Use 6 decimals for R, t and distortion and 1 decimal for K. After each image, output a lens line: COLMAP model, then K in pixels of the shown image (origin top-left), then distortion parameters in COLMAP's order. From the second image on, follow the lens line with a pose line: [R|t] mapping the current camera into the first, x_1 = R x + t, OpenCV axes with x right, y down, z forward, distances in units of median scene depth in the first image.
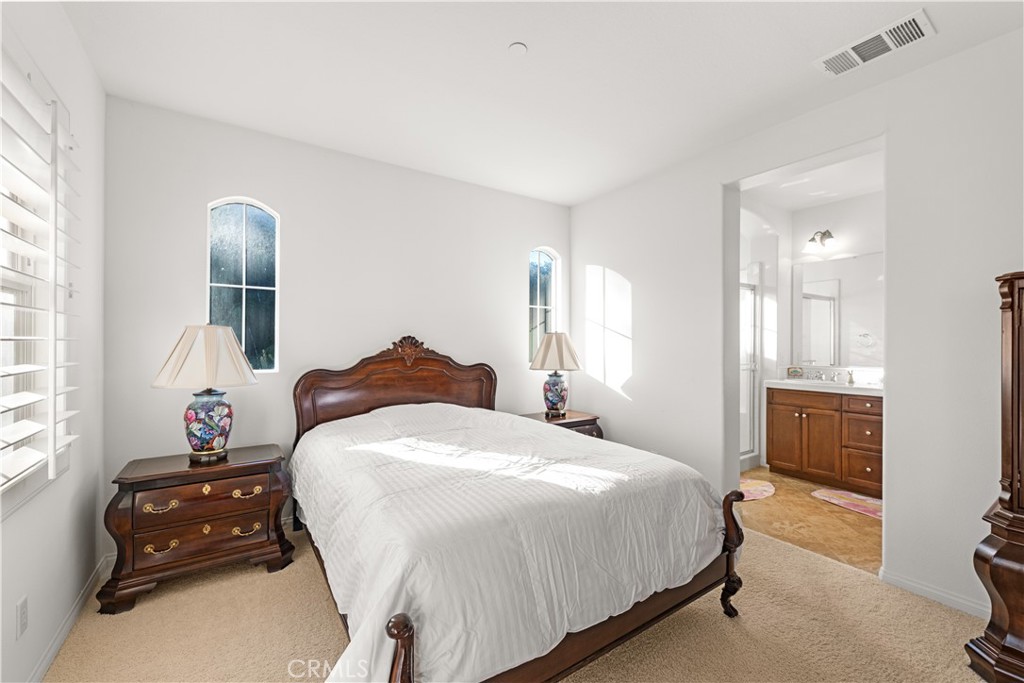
lens RADIAL K [[416.8, 0, 513.5], [0, 416.8, 344.4], [0, 0, 1]] dist [0.000417, -0.000158]
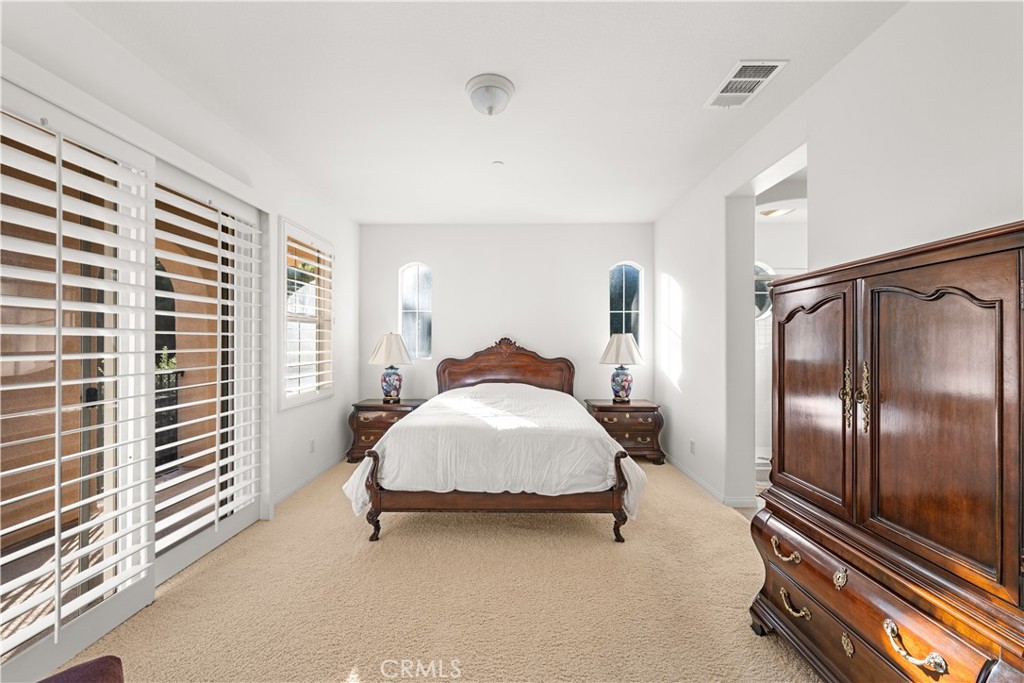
lens RADIAL K [[401.5, 0, 510.1], [0, 401.5, 339.9], [0, 0, 1]] dist [0.000182, -0.000071]
pose [[0.820095, -0.006119, -0.572195, 0.578657], [0.000215, 0.999946, -0.010385, 0.002420], [0.572228, 0.008394, 0.820052, -0.167569]]
